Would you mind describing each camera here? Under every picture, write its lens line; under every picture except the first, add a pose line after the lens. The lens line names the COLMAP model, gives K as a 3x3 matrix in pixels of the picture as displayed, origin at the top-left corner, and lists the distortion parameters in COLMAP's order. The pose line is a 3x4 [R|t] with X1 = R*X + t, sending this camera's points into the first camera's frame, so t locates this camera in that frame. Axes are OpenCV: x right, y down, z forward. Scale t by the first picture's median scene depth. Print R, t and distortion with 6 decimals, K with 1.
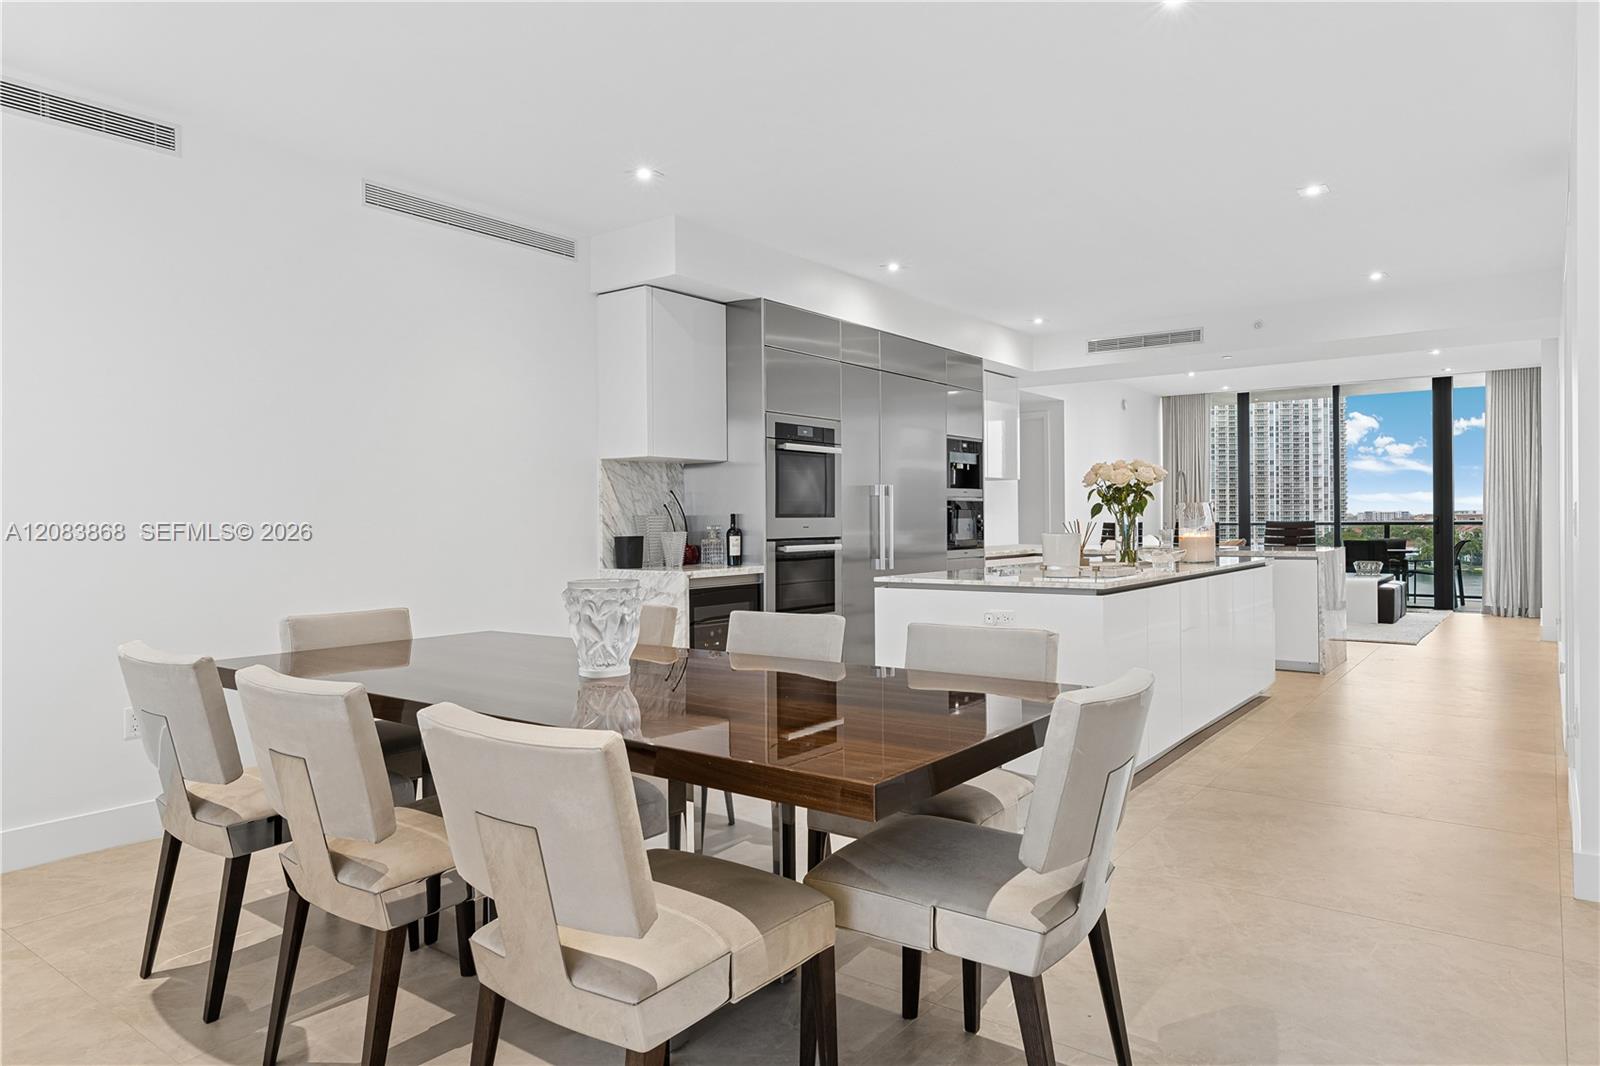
lens RADIAL K [[1003.8, 0, 794.0], [0, 1003.8, 521.7], [0, 0, 1]] dist [0.003984, 0.001854]
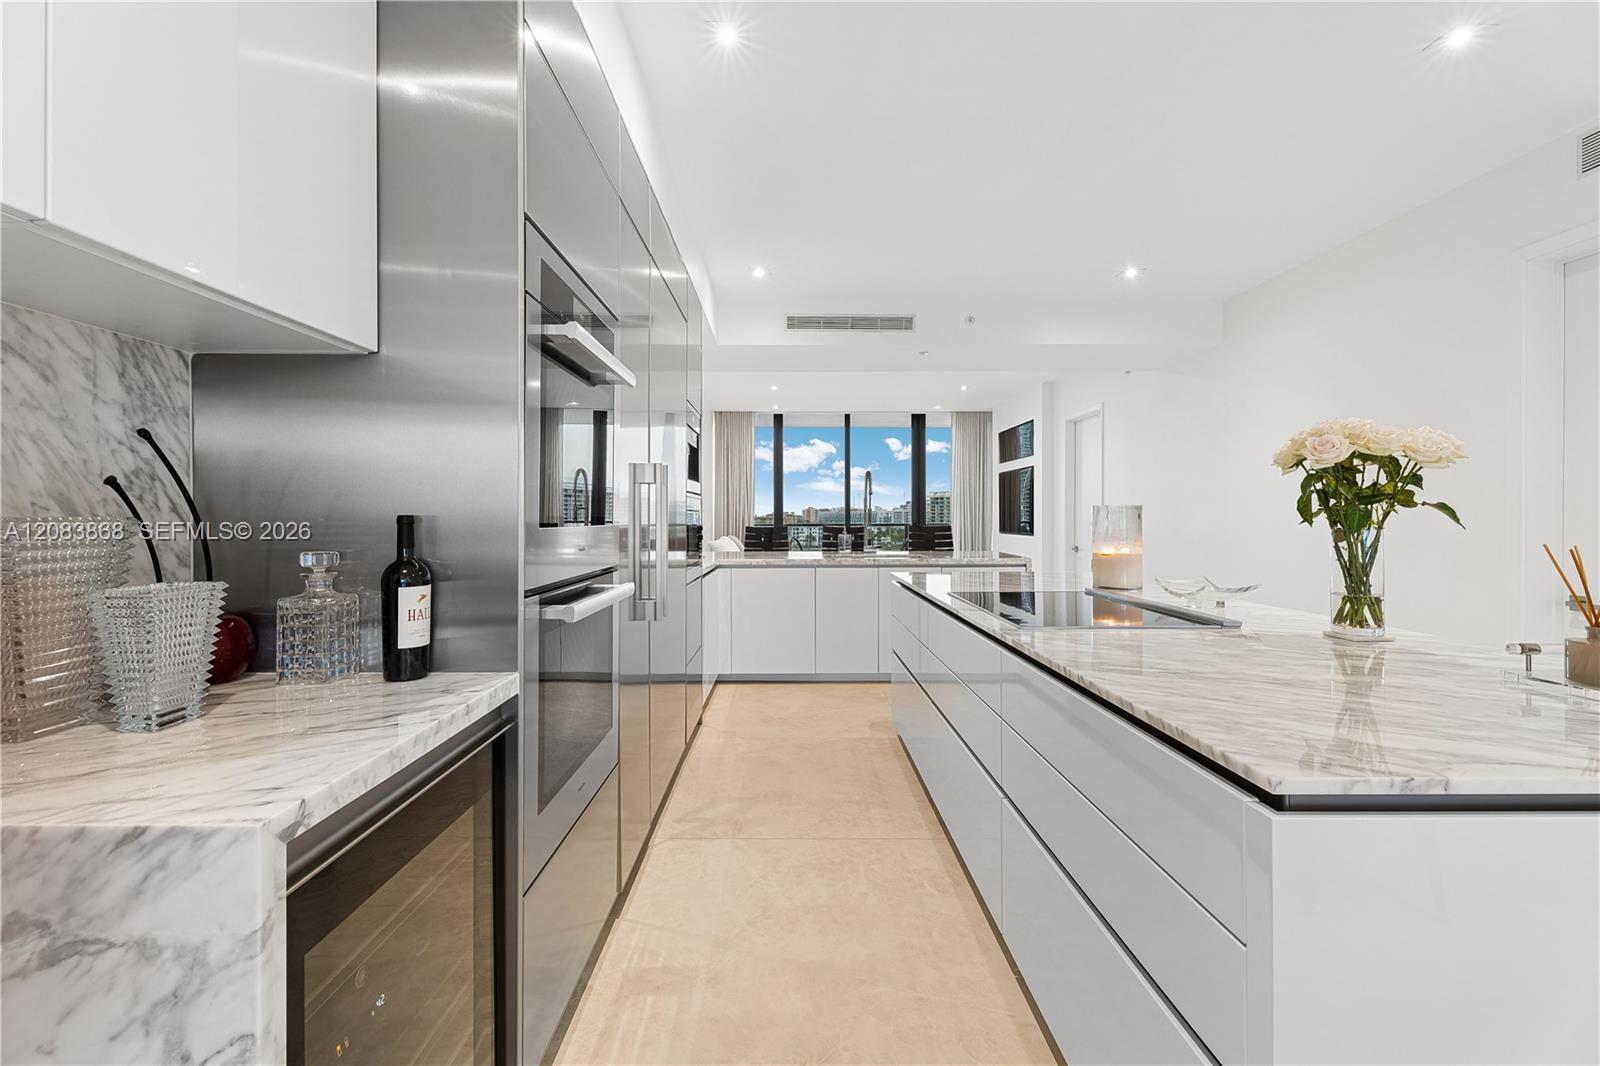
lens RADIAL K [[710.6, 0, 791.7], [0, 710.6, 519.5], [0, 0, 1]] dist [-0.001421, 0.000514]
pose [[0.797592, 0.004846, 0.603178, -0.069216], [-0.004222, 0.999988, -0.002452, -0.004538], [-0.603183, -0.000590, 0.797603, 0.522026]]
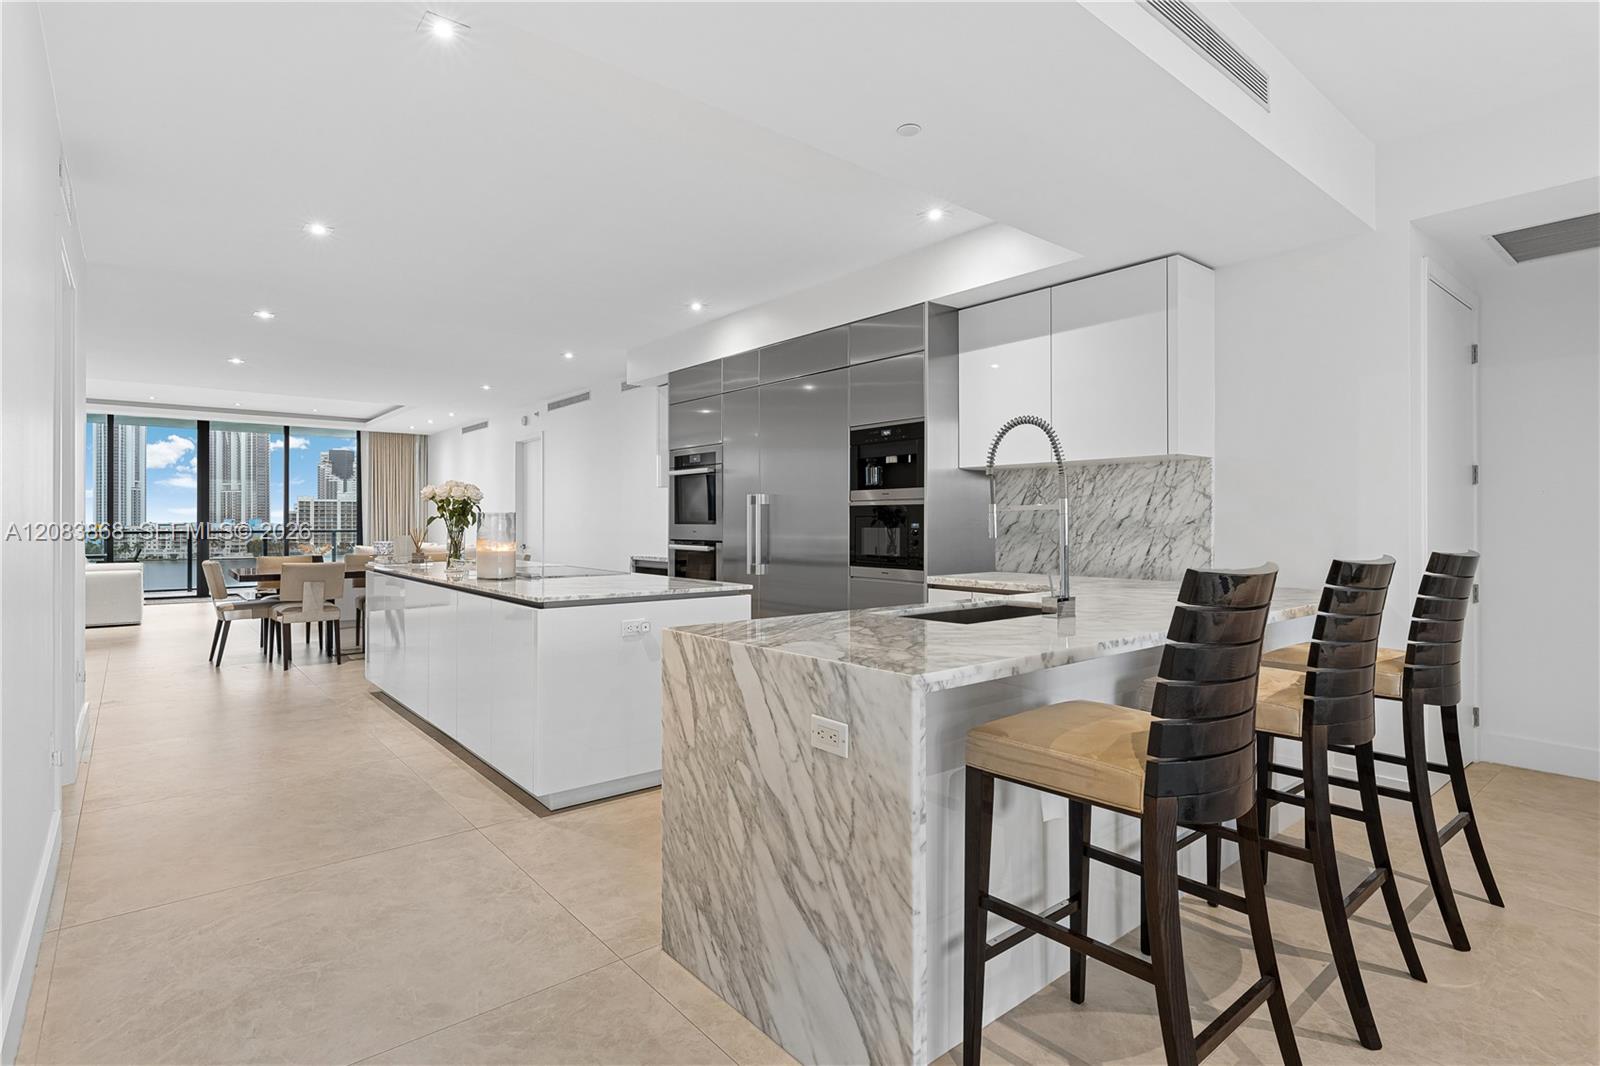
lens RADIAL K [[791.9, 0, 790.2], [0, 791.9, 522.2], [0, 0, 1]] dist [0.000027, 0.000128]
pose [[-0.228582, 0.009679, -0.973476, 0.719714], [-0.000291, 0.999950, 0.010010, -0.012554], [0.973525, 0.002572, -0.228568, 0.988693]]
